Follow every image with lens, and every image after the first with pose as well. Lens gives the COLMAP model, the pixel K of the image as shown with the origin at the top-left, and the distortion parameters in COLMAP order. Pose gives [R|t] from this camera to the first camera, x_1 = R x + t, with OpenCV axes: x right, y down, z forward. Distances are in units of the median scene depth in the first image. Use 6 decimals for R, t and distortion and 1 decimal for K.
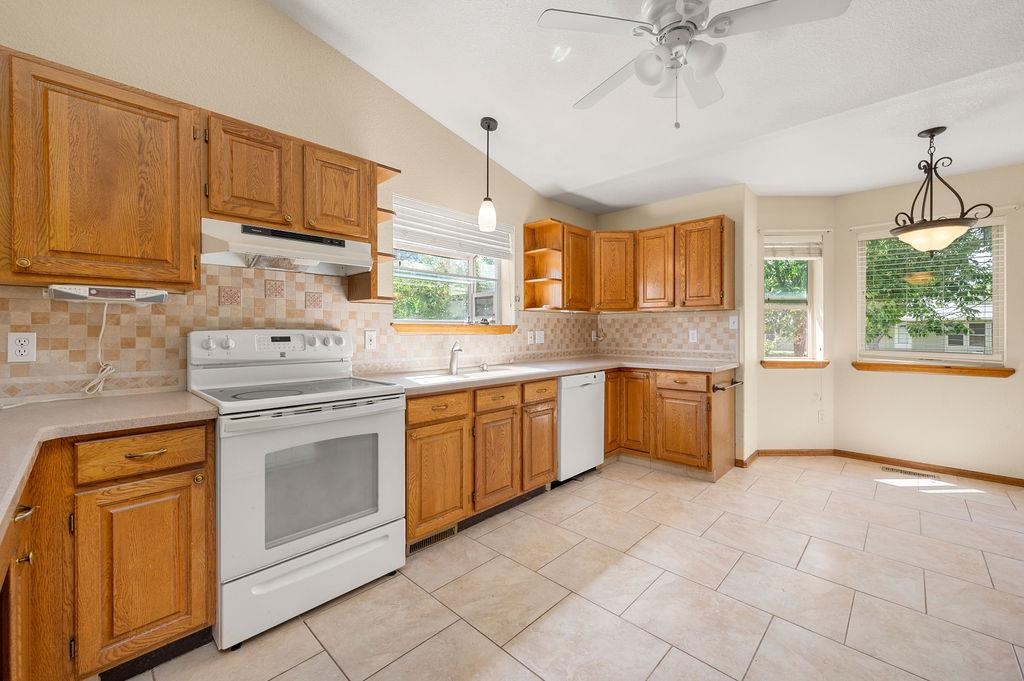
lens RADIAL K [[409.5, 0, 514.4], [0, 409.5, 329.5], [0, 0, 1]] dist [-0.000213, -0.000210]
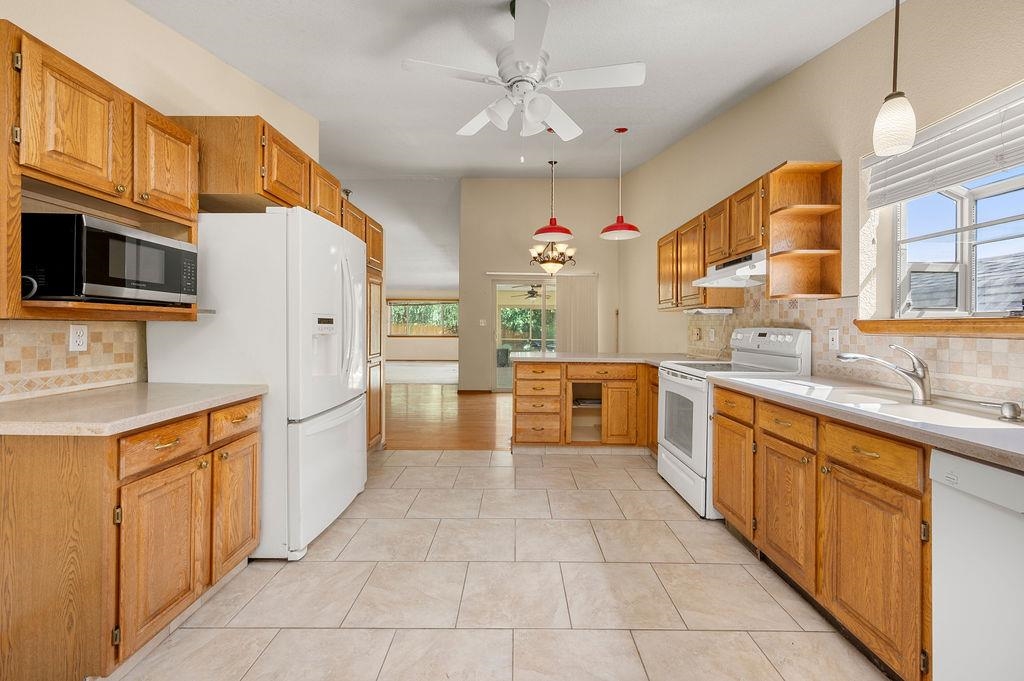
lens RADIAL K [[409.5, 0, 509.2], [0, 409.5, 328.3], [0, 0, 1]] dist [-0.000213, -0.000210]
pose [[-0.731723, -0.000737, -0.681601, 0.785701], [-0.002755, 0.999994, 0.001876, 0.001651], [0.681596, 0.003251, -0.731721, 1.173599]]
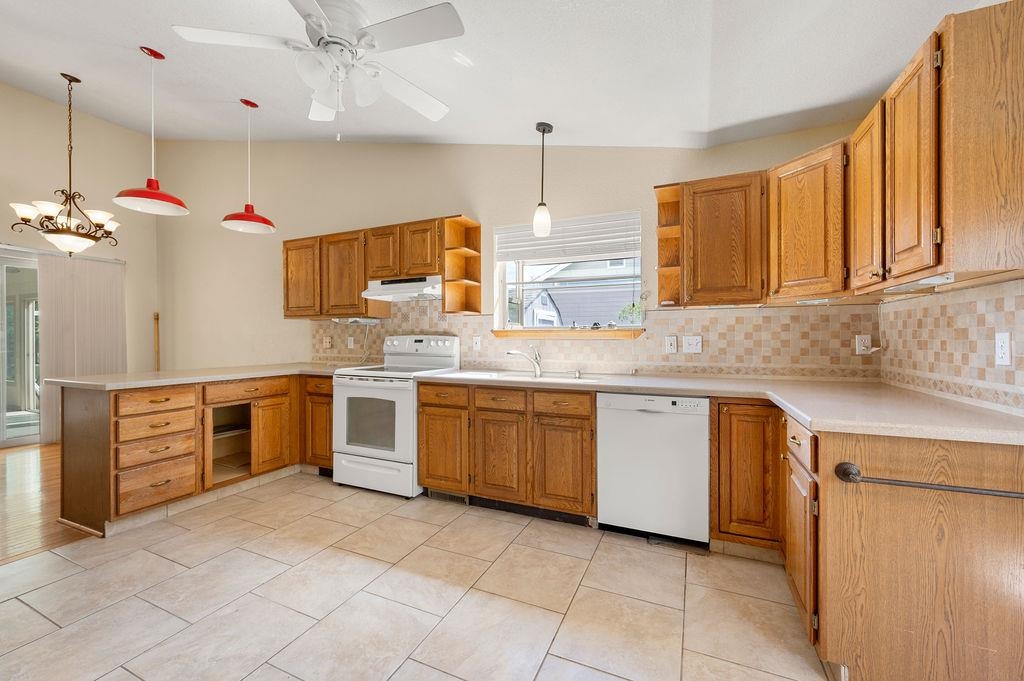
lens RADIAL K [[409.5, 0, 517.2], [0, 409.5, 337.6], [0, 0, 1]] dist [-0.000213, -0.000210]
pose [[0.337259, 0.000812, -0.941412, 0.954626], [0.003868, 0.999990, 0.002248, 0.005390], [0.941404, -0.004399, 0.337252, 0.674534]]
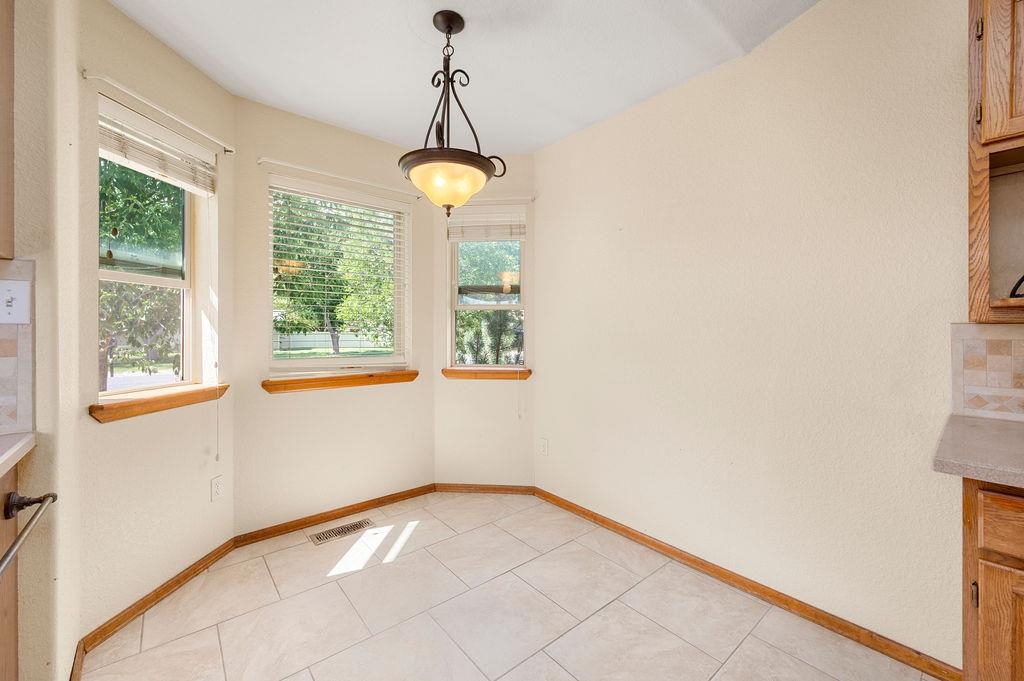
lens RADIAL K [[409.5, 0, 510.8], [0, 409.5, 333.7], [0, 0, 1]] dist [-0.000213, -0.000210]
pose [[0.115002, -0.006715, 0.993343, 0.396955], [-0.004795, 0.999962, 0.007315, 0.003551], [-0.993354, -0.005605, 0.114966, 0.847648]]
